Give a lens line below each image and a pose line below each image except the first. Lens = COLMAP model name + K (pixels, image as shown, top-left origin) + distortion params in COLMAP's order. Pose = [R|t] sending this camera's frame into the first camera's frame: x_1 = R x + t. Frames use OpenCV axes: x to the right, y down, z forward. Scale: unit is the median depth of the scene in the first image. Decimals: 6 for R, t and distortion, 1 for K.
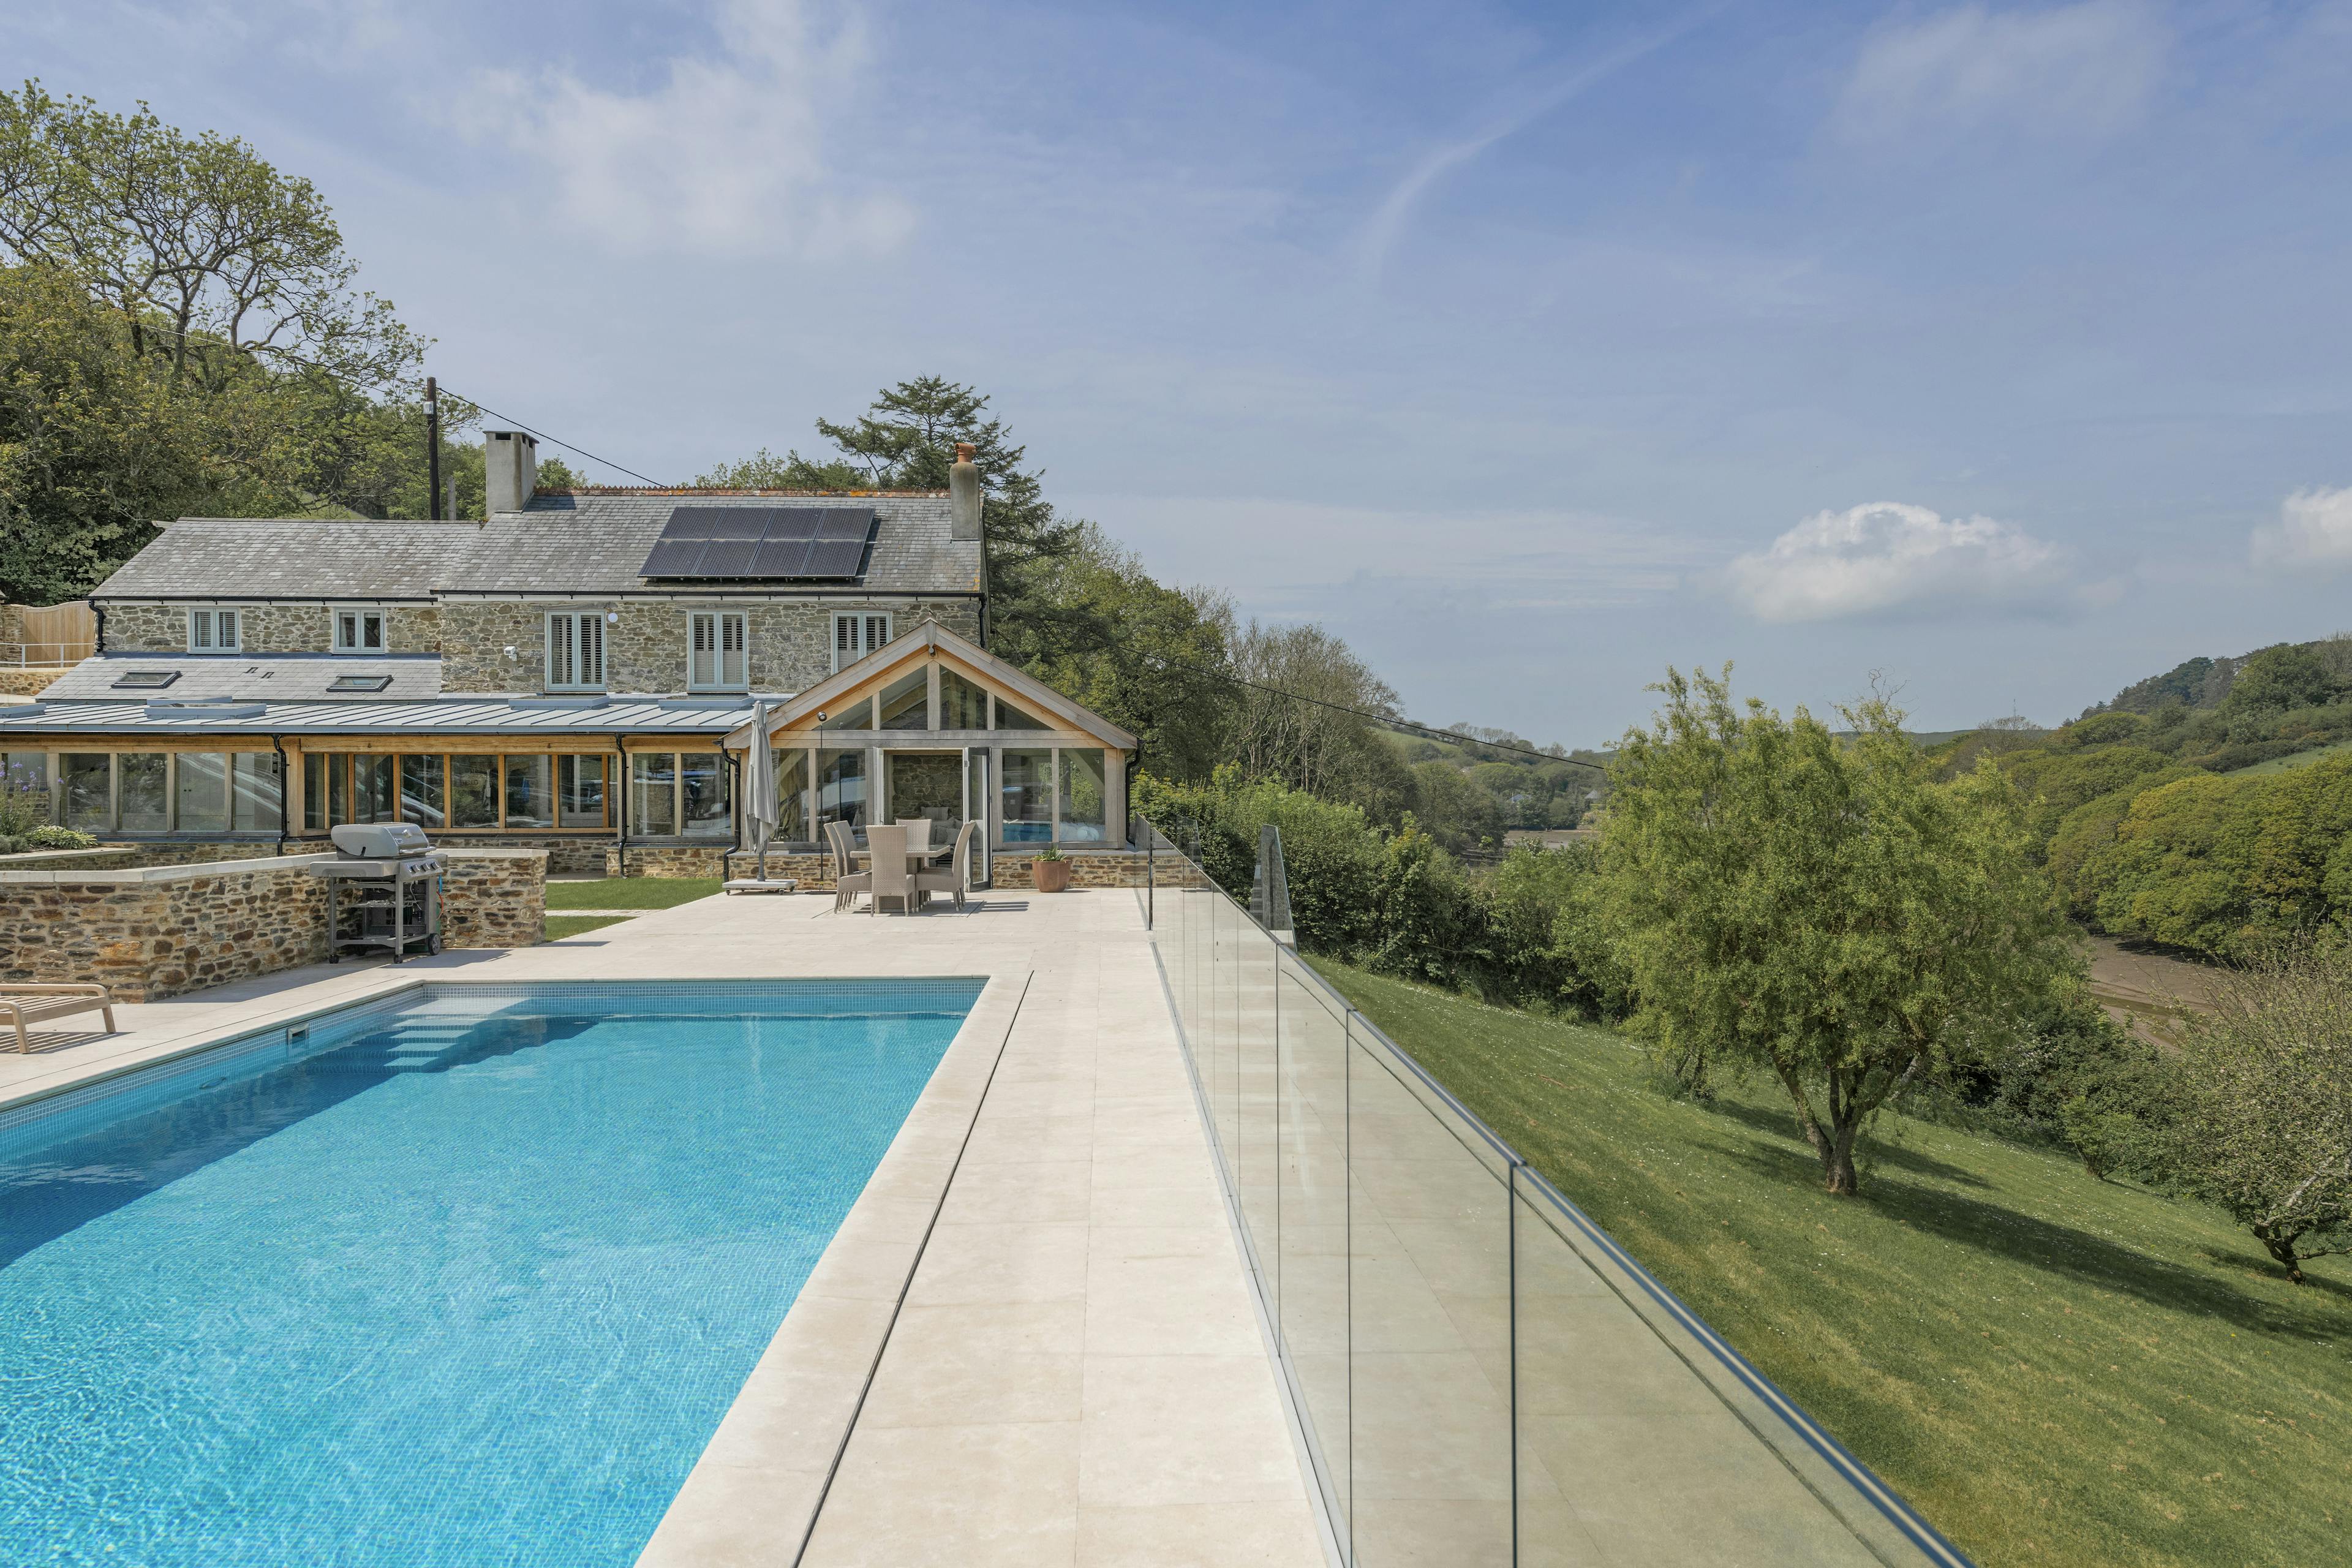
lens RADIAL K [[1613.5, 0, 1176.0], [0, 1613.5, 784.0], [0, 0, 1]] dist [0.038848, -0.043287]
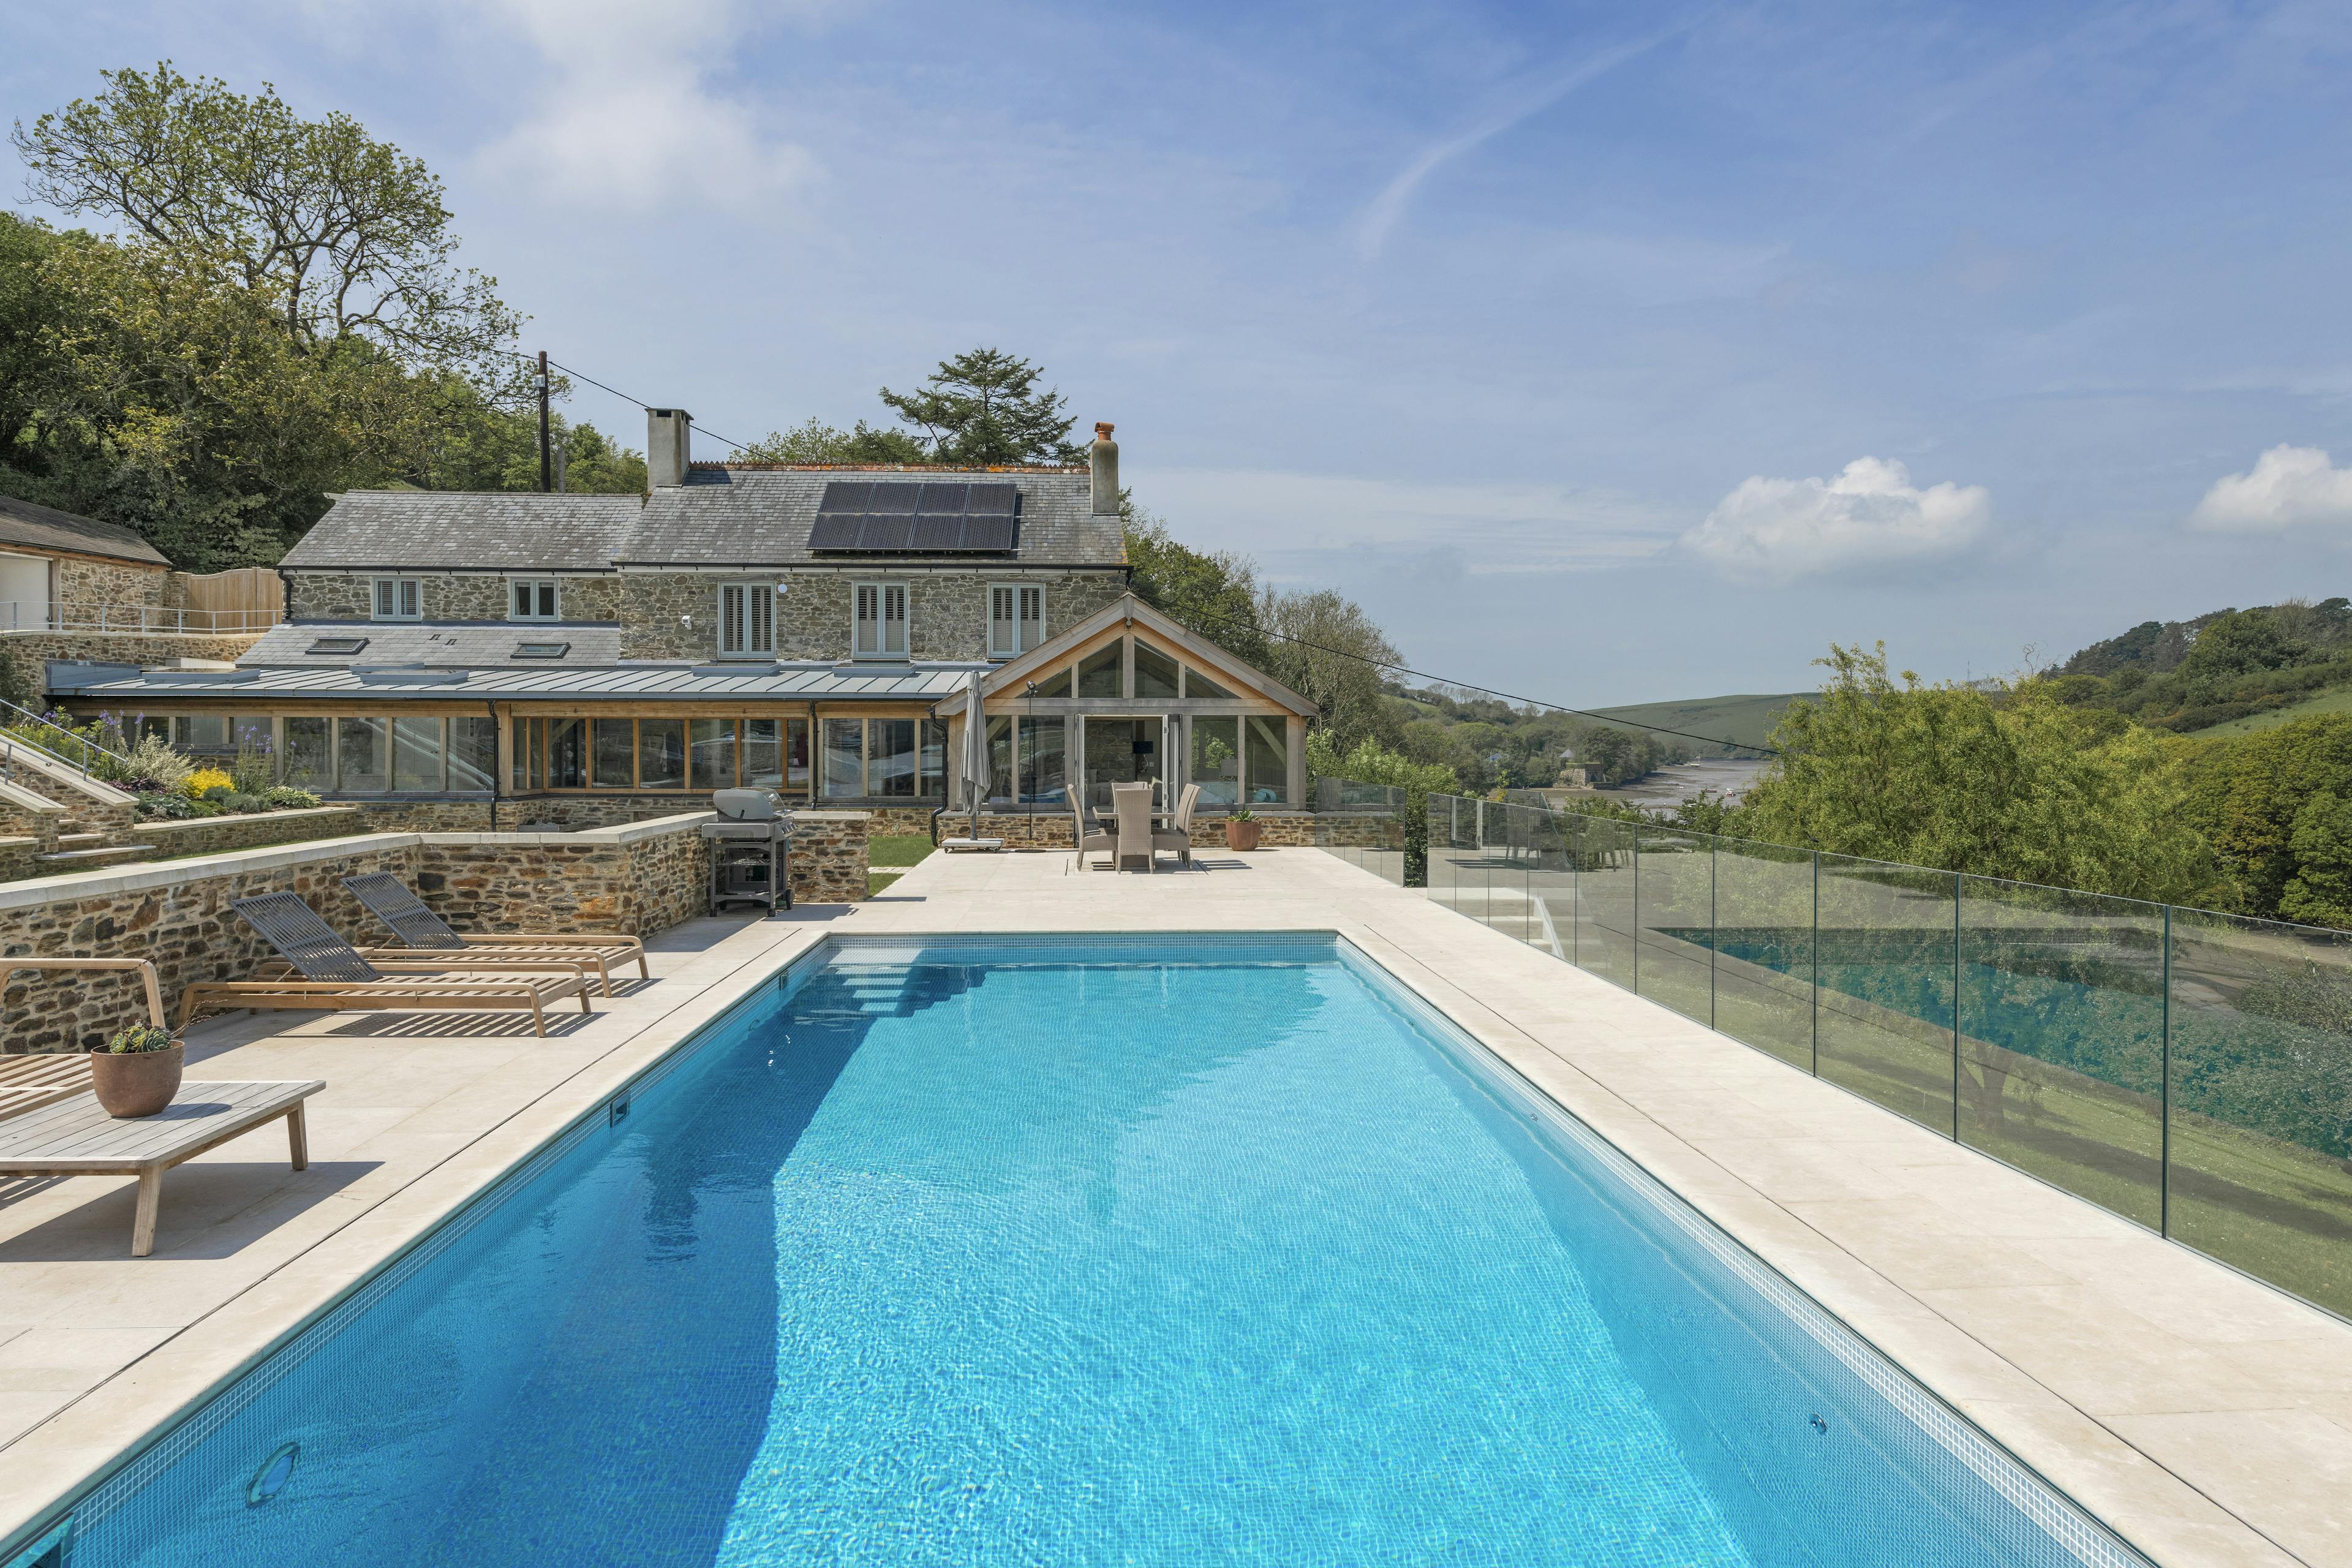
lens RADIAL K [[1569.7, 0, 1182.4], [0, 1569.7, 772.1], [0, 0, 1]] dist [0.022090, -0.024839]
pose [[0.999915, 0.002406, 0.012843, -0.096455], [-0.002654, 0.999810, 0.019331, -0.003600], [-0.012794, -0.019363, 0.999731, -0.026595]]
